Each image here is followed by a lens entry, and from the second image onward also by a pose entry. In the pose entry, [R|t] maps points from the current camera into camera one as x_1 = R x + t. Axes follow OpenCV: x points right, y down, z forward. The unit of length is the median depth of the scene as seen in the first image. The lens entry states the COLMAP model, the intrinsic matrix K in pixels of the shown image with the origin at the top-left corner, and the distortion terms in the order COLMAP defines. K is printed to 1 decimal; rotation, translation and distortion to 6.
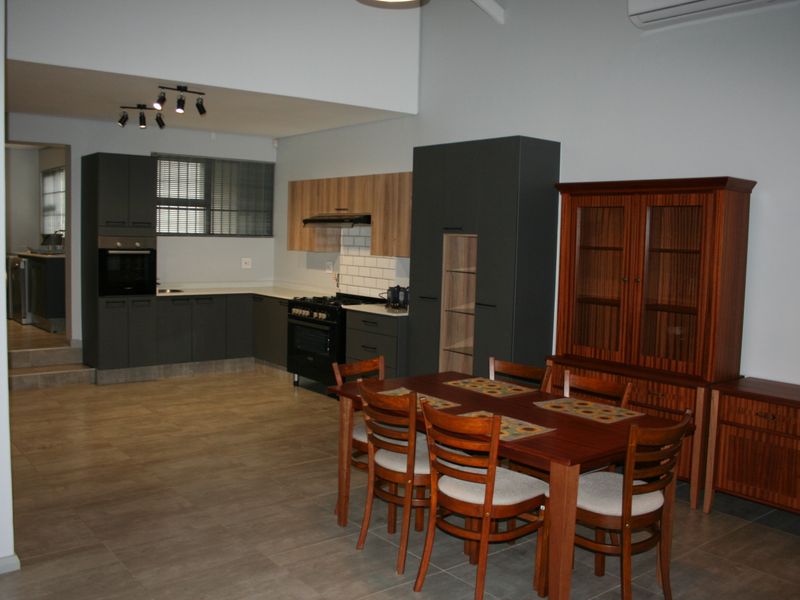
lens RADIAL K [[762.7, 0, 393.3], [0, 762.7, 299.5], [0, 0, 1]] dist [-0.106856, 0.000000]
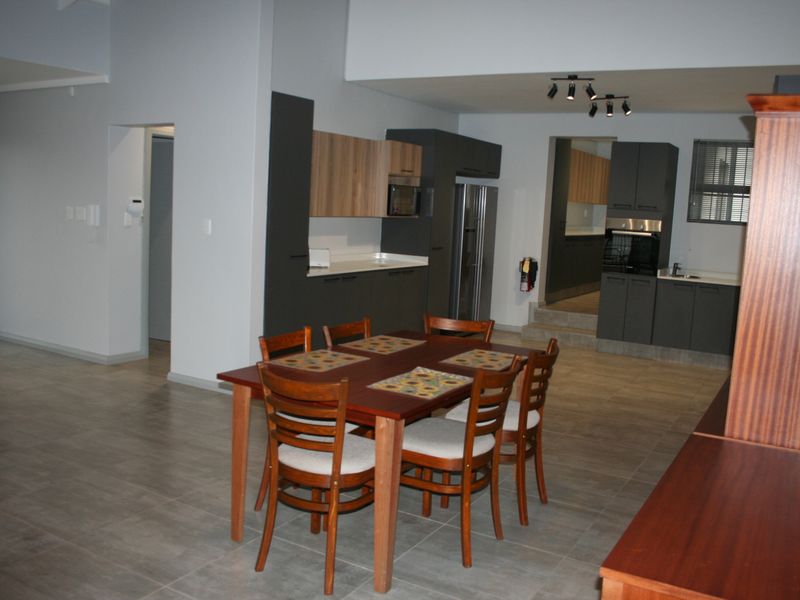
lens RADIAL K [[762.7, 0, 400.4], [0, 762.7, 299.6], [0, 0, 1]] dist [-0.106856, 0.000000]
pose [[0.377539, 0.113075, -0.919064, 0.503328], [-0.120211, 0.990102, 0.072434, -0.007973], [0.918158, 0.083135, 0.387395, 0.283026]]
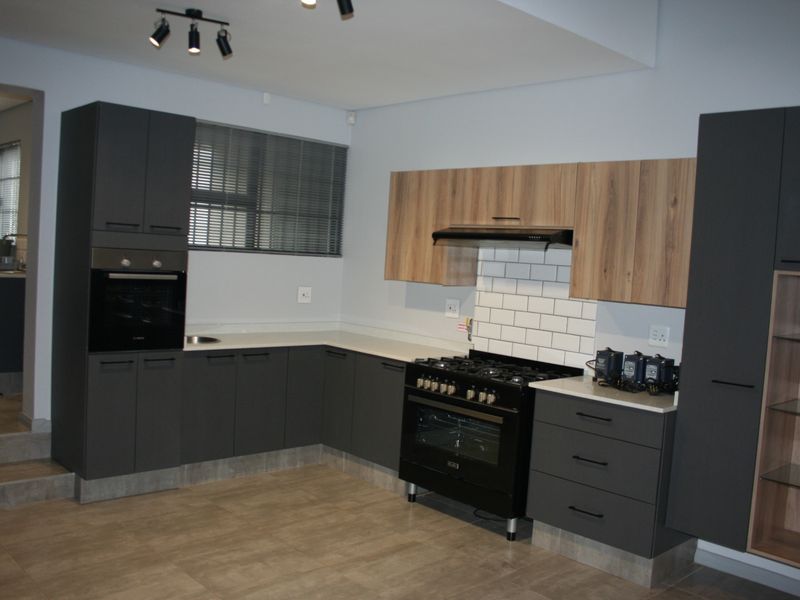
lens RADIAL K [[762.7, 0, 407.2], [0, 762.7, 300.6], [0, 0, 1]] dist [-0.106856, 0.000000]
pose [[0.994413, 0.028997, 0.101501, -0.200728], [-0.026878, 0.999393, -0.022183, -0.035967], [-0.102082, 0.019331, 0.994588, 0.390267]]
